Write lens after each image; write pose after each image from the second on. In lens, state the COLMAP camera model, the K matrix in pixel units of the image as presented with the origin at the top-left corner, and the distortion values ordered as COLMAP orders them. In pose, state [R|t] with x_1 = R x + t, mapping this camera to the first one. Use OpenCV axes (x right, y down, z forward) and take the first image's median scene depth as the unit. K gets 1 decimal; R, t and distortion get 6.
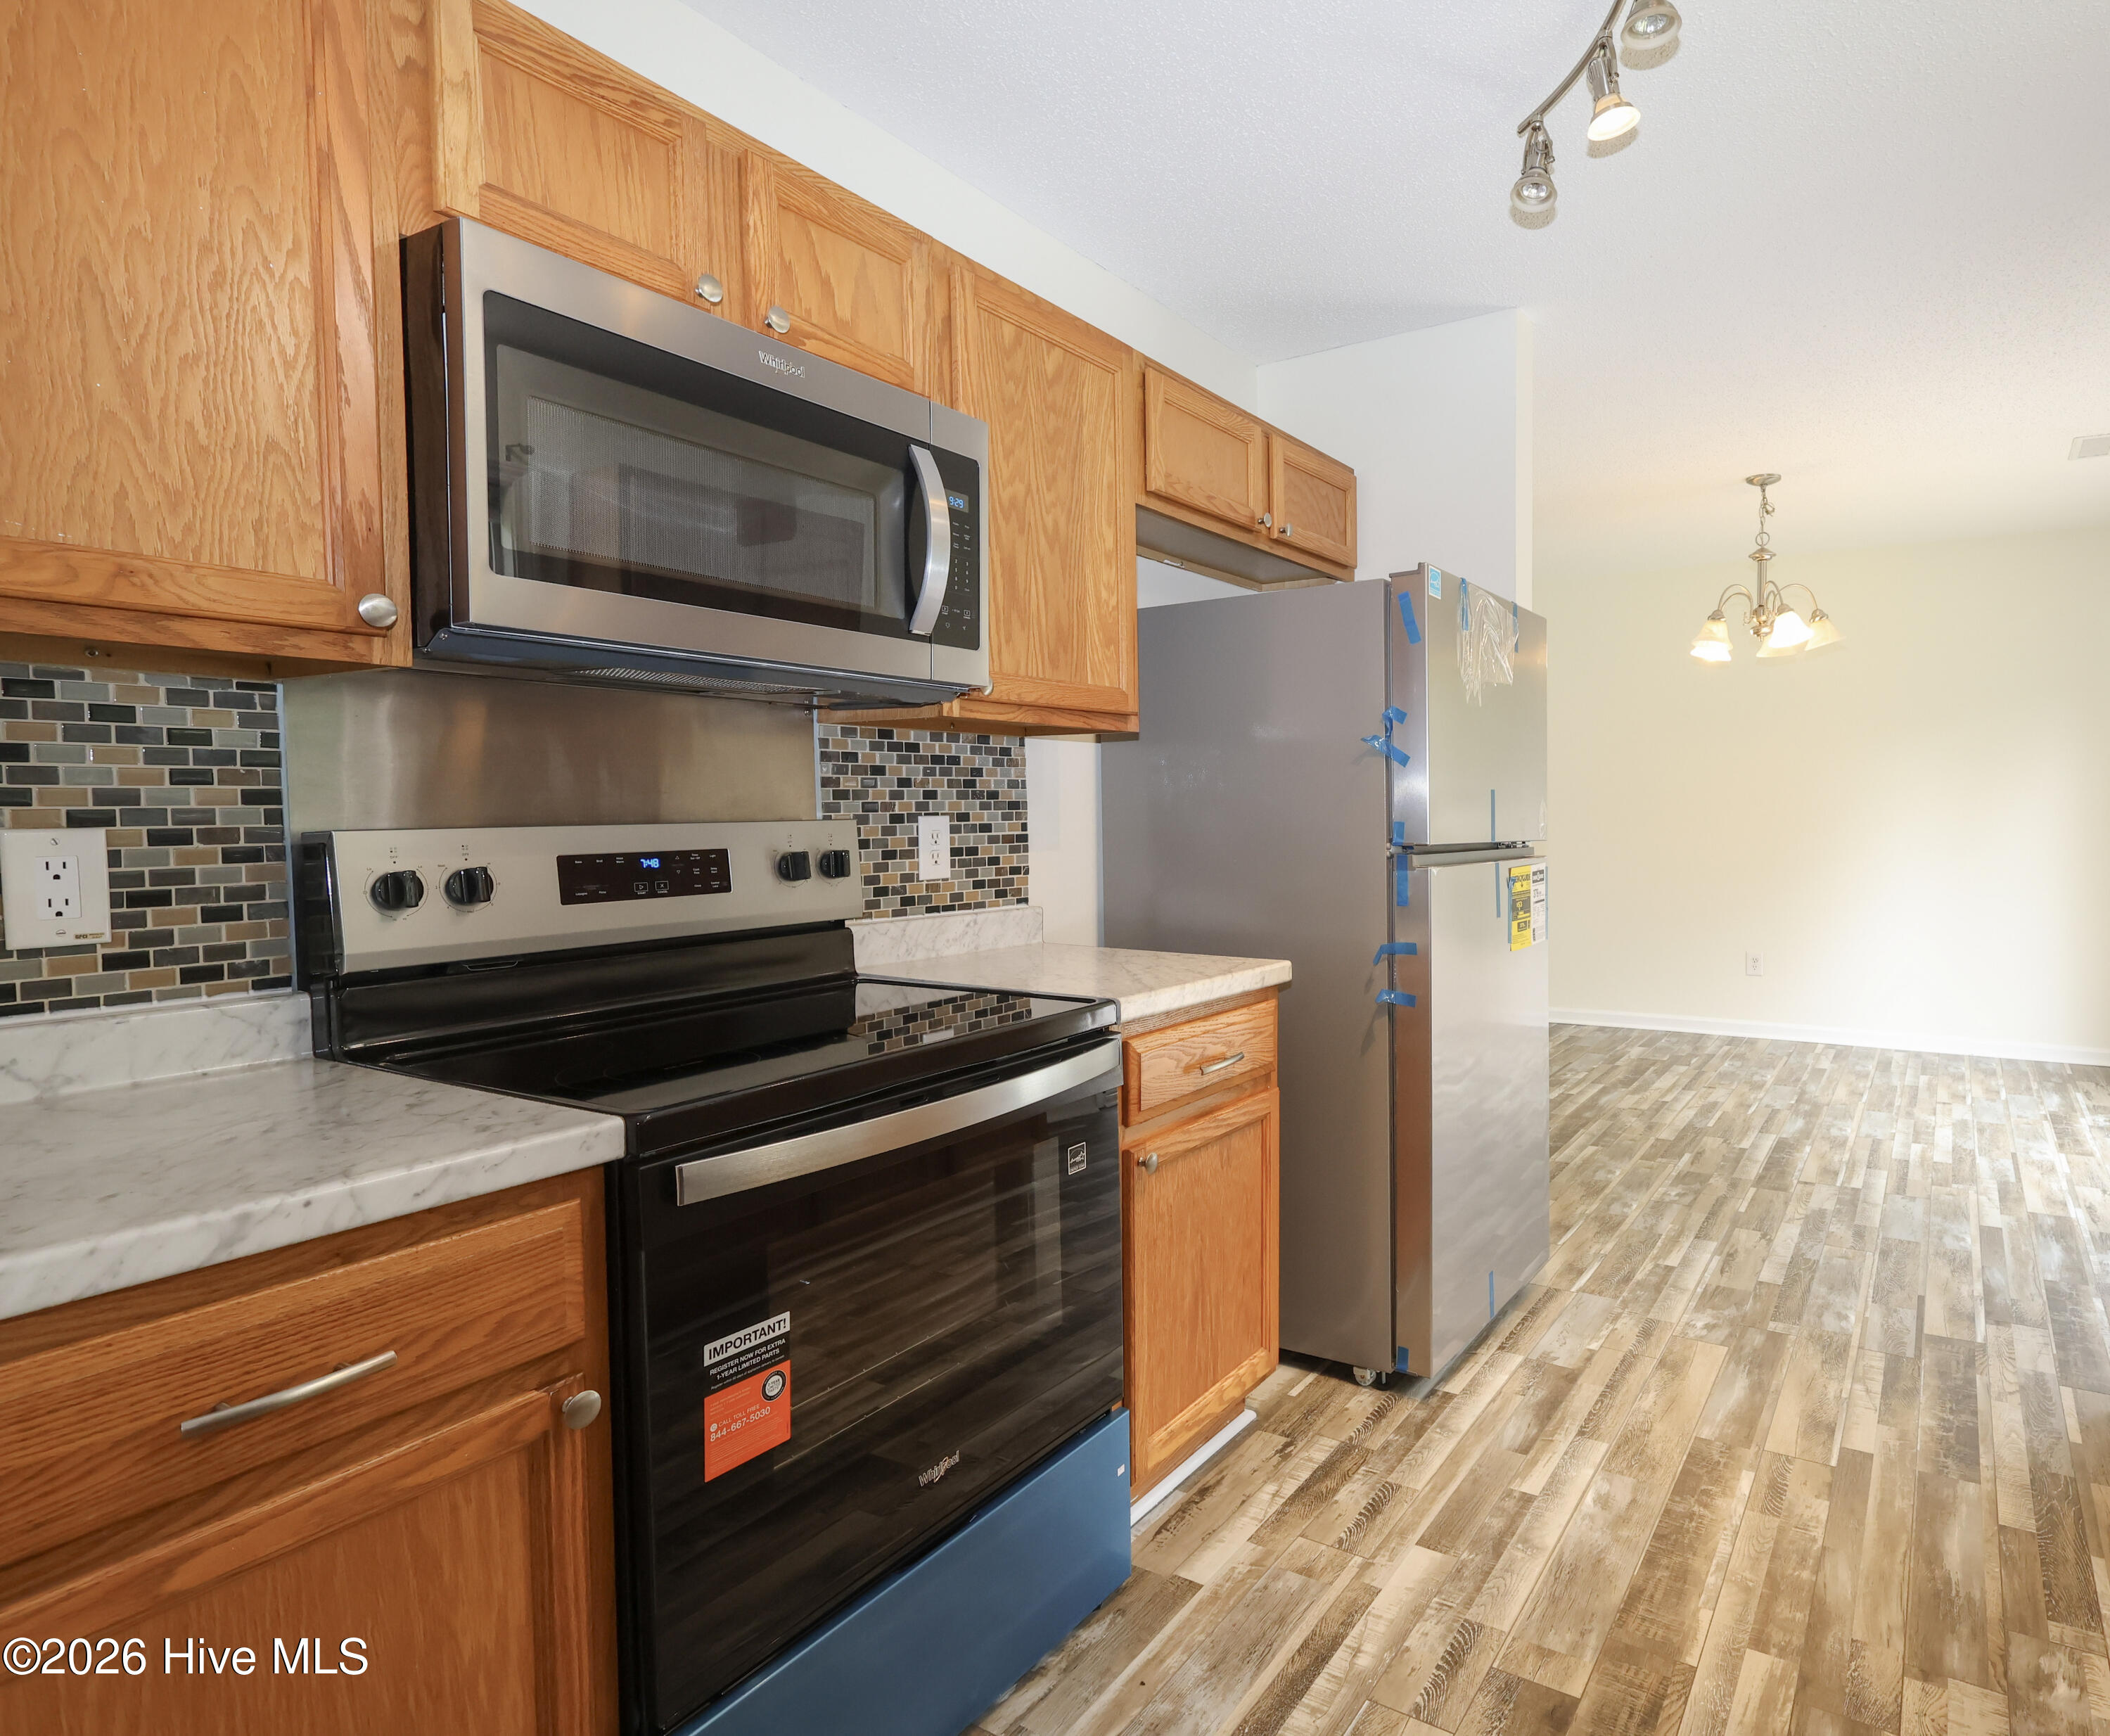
lens RADIAL K [[1202.0, 0, 1061.1], [0, 1202.0, 868.1], [0, 0, 1]] dist [-0.003646, 0.002955]
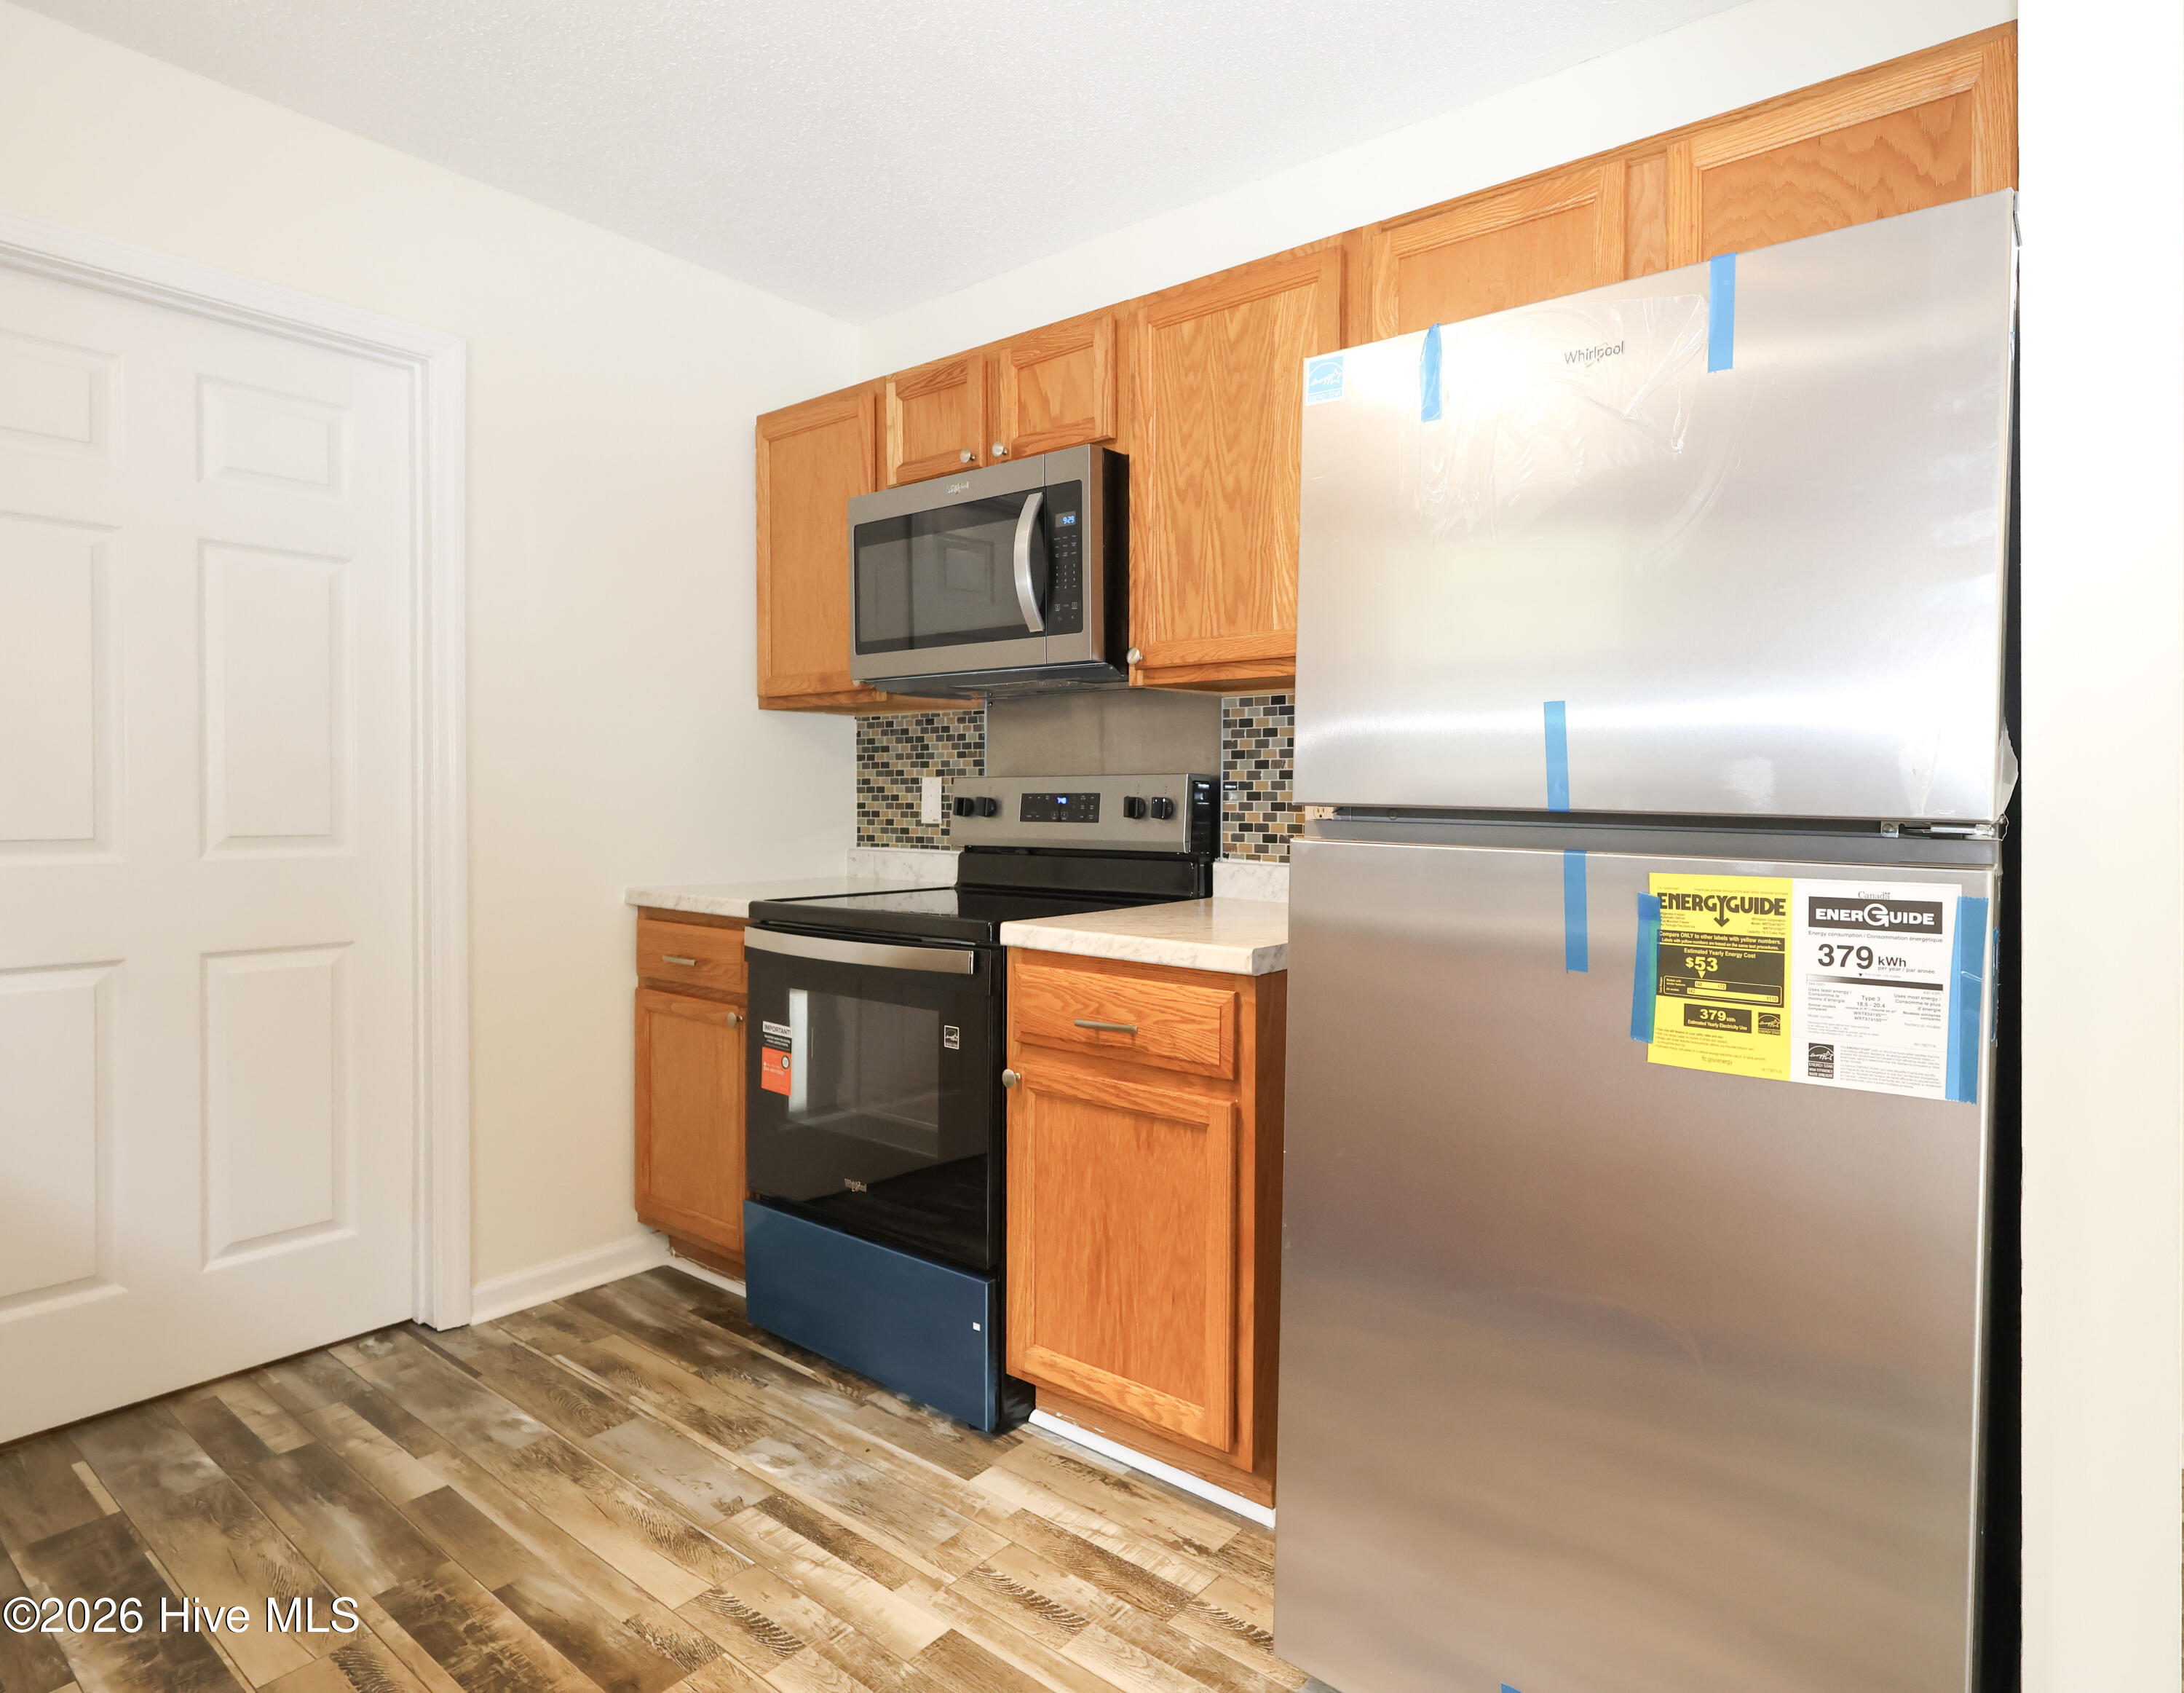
lens RADIAL K [[1076.5, 0, 1342.8], [0, 1076.5, 822.6], [0, 0, 1]] dist [0.004165, 0.000743]
pose [[0.082499, 0.029667, -0.996150, 0.795423], [-0.057630, 0.998026, 0.024950, -0.022793], [0.994924, 0.055349, 0.084045, 0.892283]]
